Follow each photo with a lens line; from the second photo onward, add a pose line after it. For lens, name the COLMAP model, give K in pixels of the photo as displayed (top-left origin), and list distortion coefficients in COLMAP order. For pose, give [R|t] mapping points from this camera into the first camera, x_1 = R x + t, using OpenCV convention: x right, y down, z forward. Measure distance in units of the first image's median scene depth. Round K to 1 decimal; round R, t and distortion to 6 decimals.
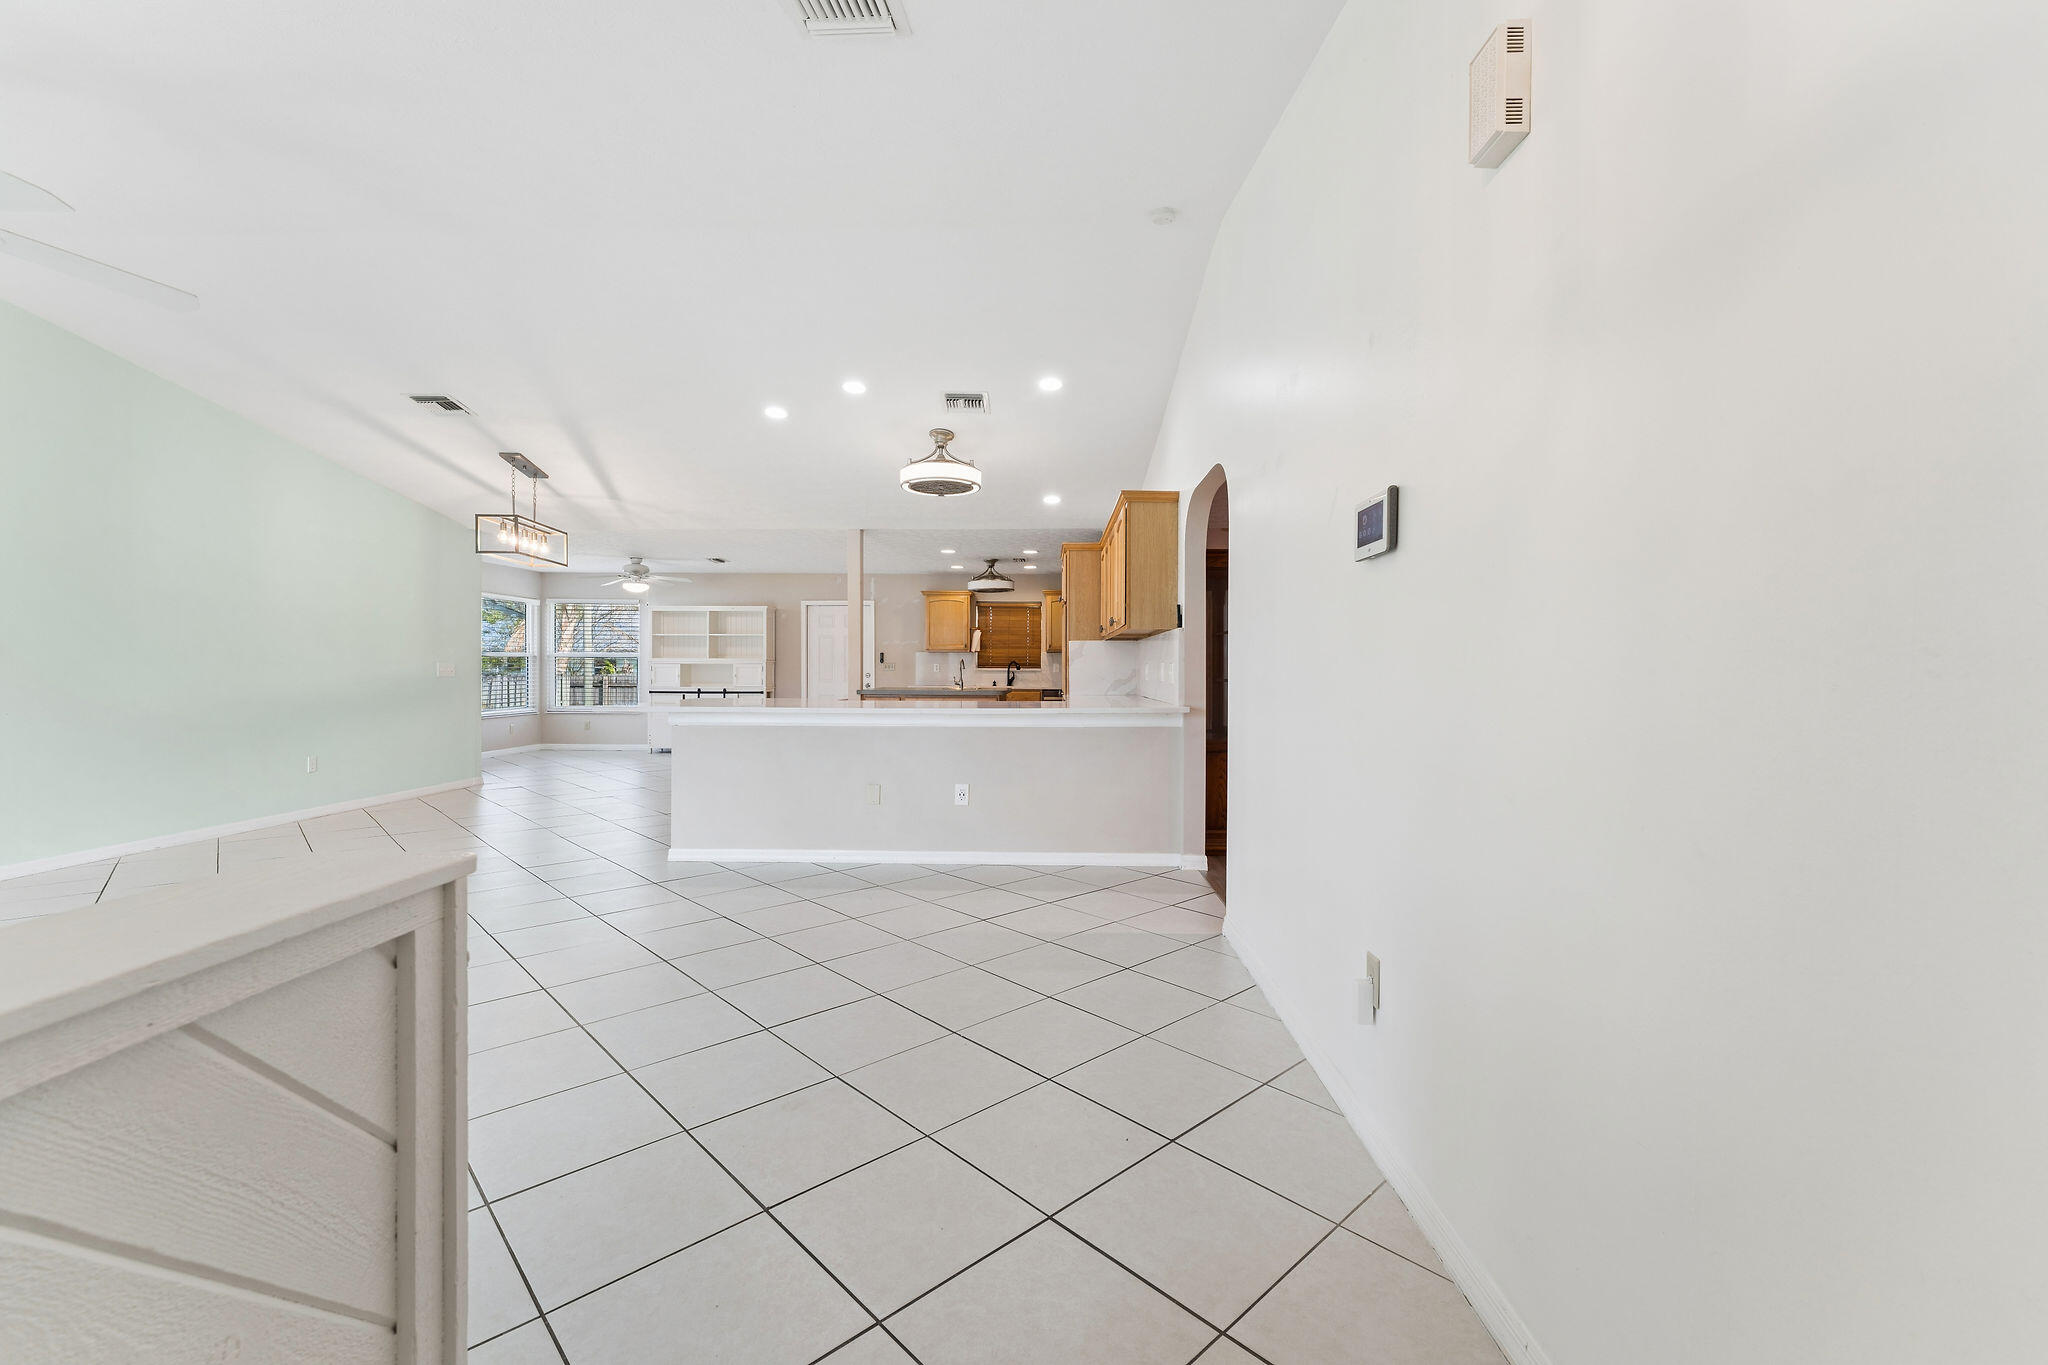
lens RADIAL K [[831.1, 0, 994.7], [0, 831.1, 670.4], [0, 0, 1]] dist [-0.001010, -0.000183]
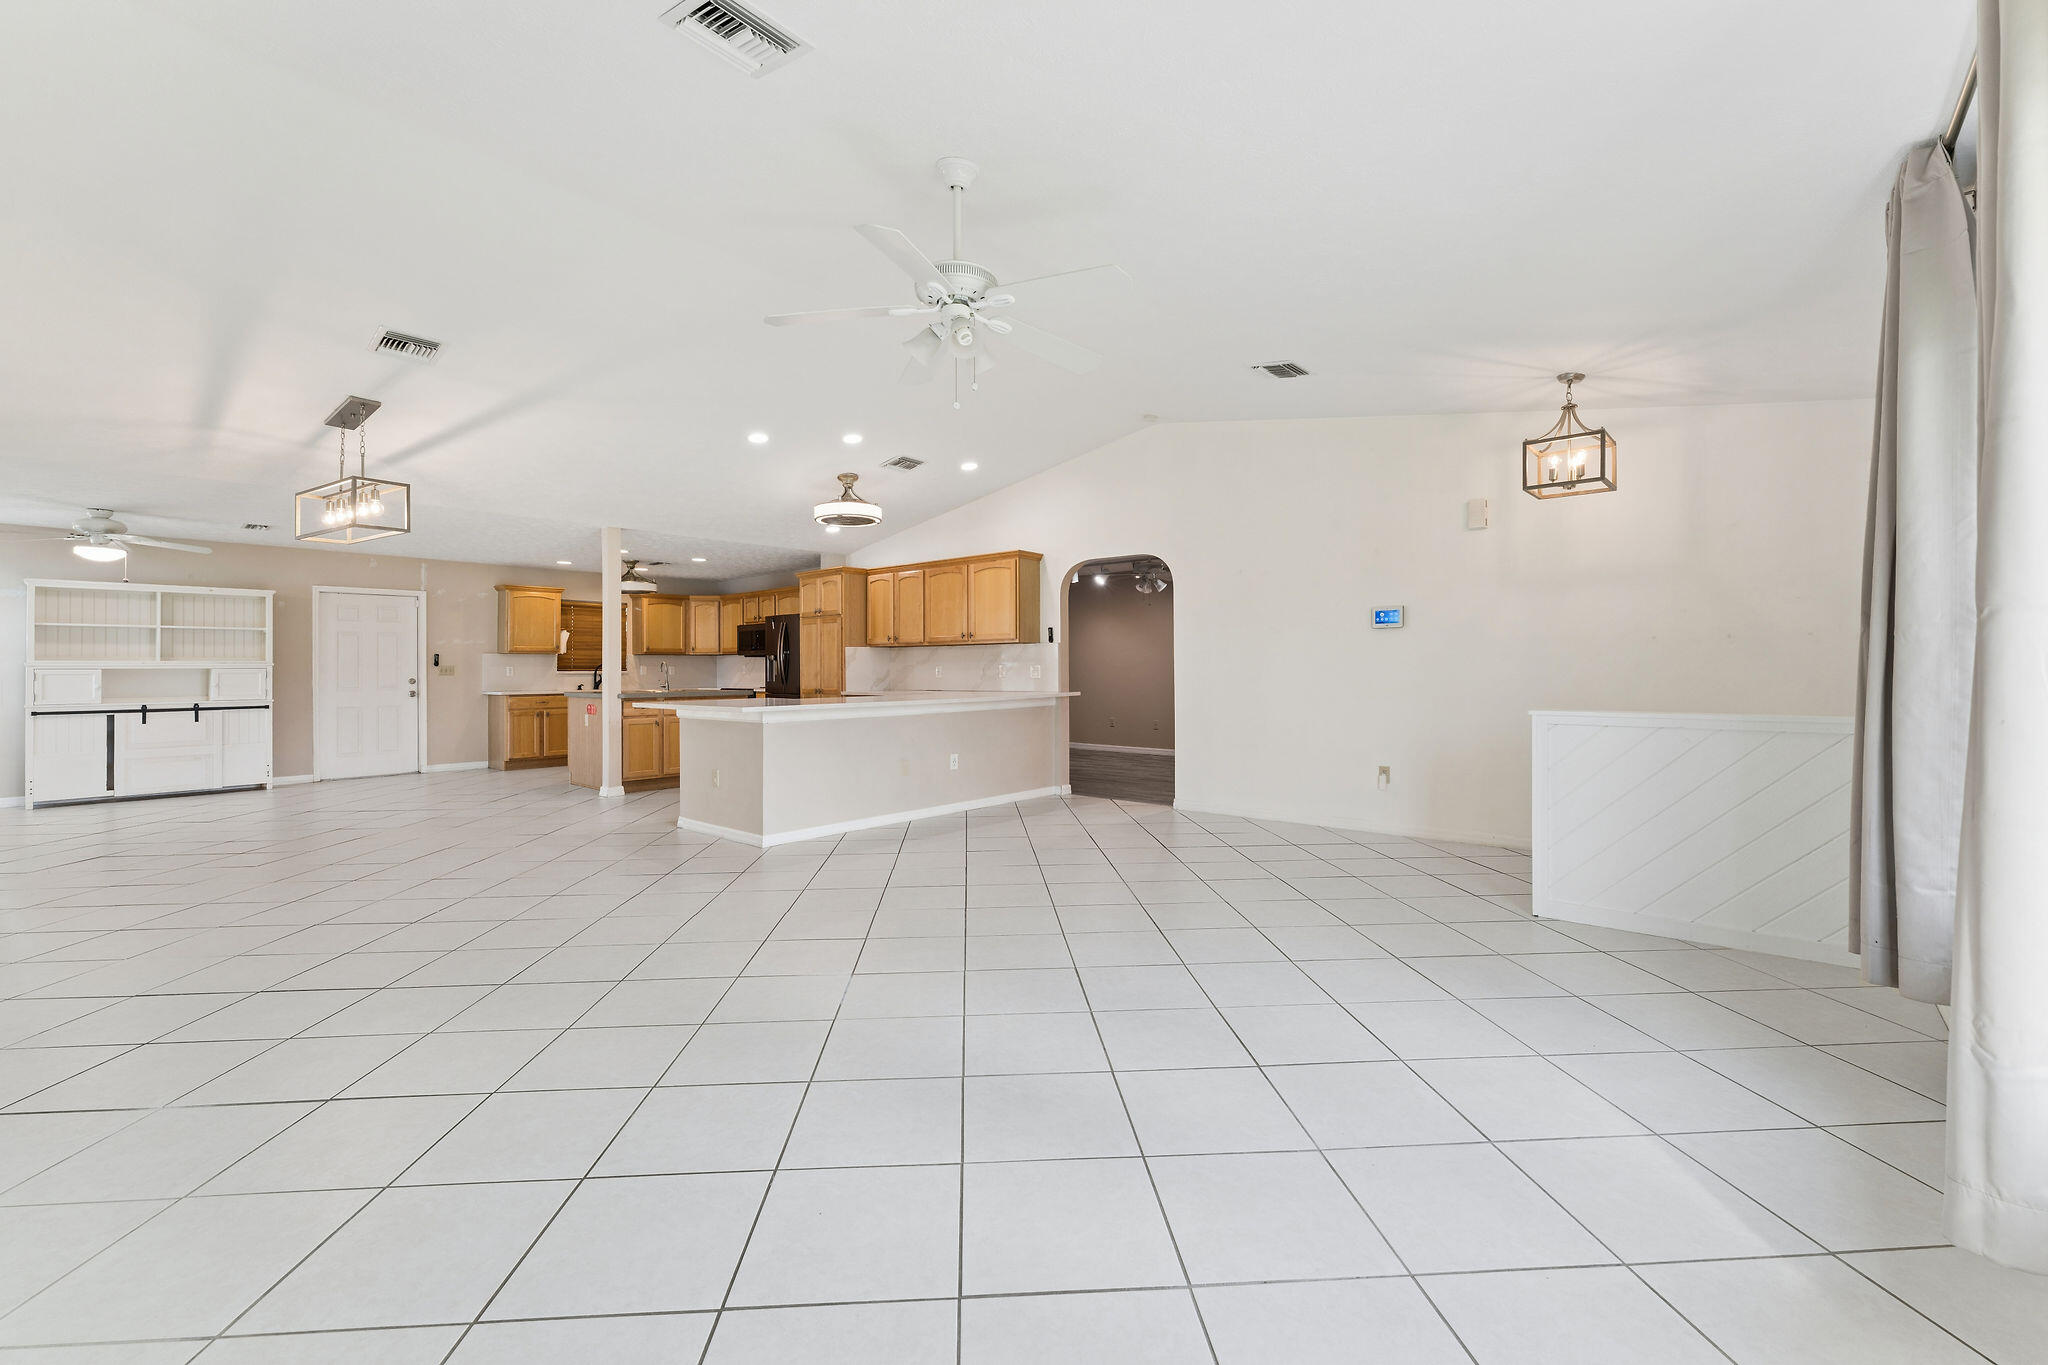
lens RADIAL K [[831.1, 0, 1007.5], [0, 831.1, 673.8], [0, 0, 1]] dist [-0.001010, -0.000183]
pose [[0.646927, -0.012468, 0.762450, -0.423356], [0.010371, 0.999918, 0.007551, -0.001866], [-0.762482, 0.003022, 0.647003, 0.017806]]
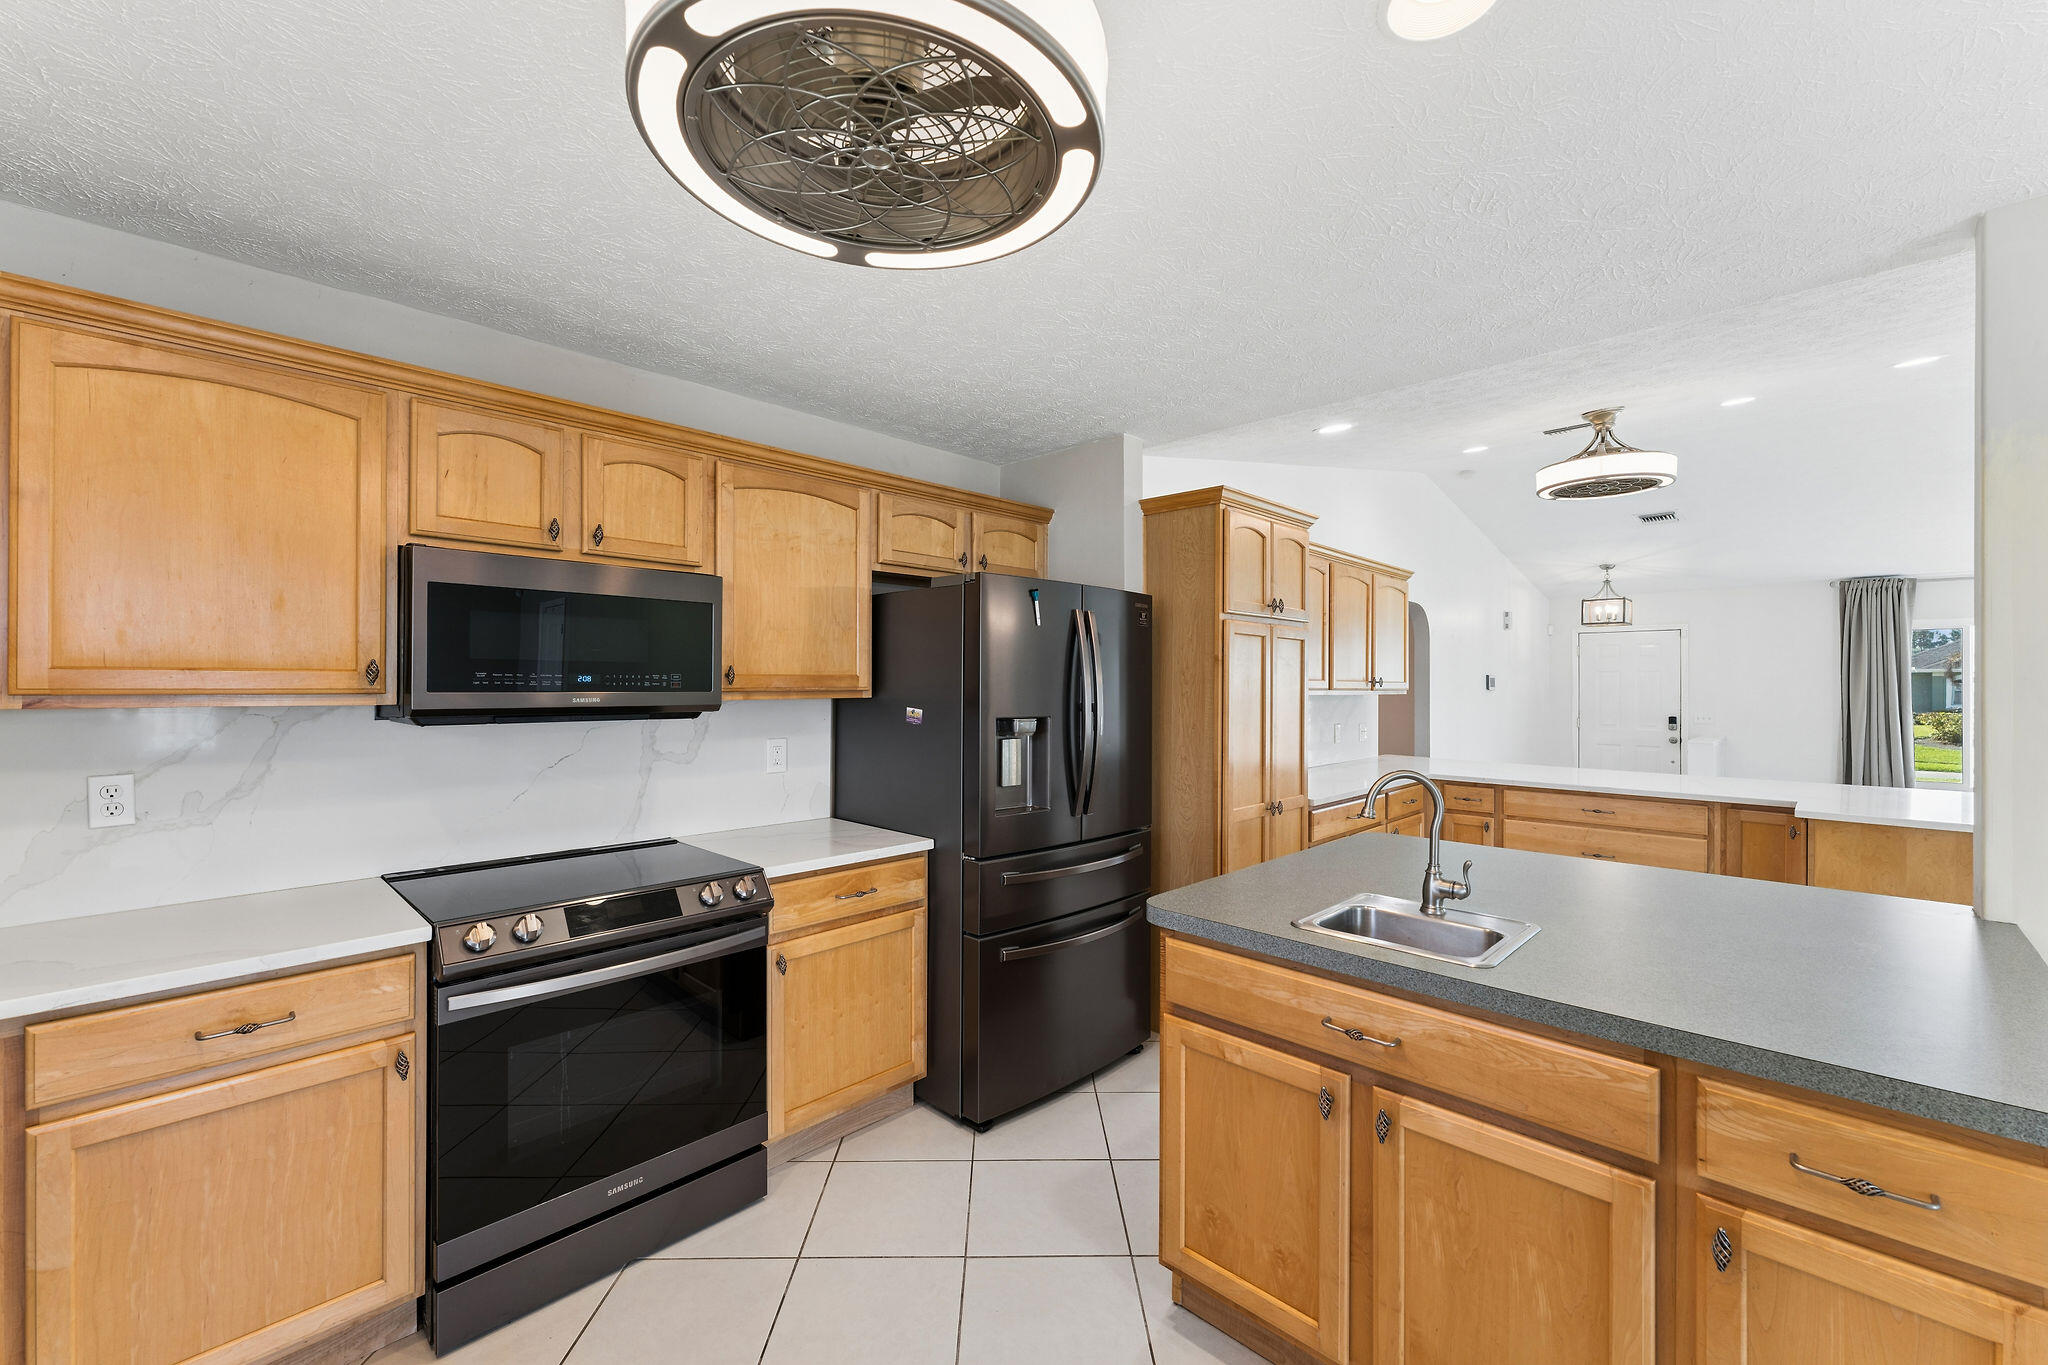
lens RADIAL K [[831.1, 0, 1018.2], [0, 831.1, 683.7], [0, 0, 1]] dist [-0.001010, -0.000183]
pose [[-0.742554, -0.006525, 0.669755, -0.083676], [-0.005291, 0.999978, 0.003876, -0.028219], [-0.669766, -0.000666, -0.742572, 0.922273]]
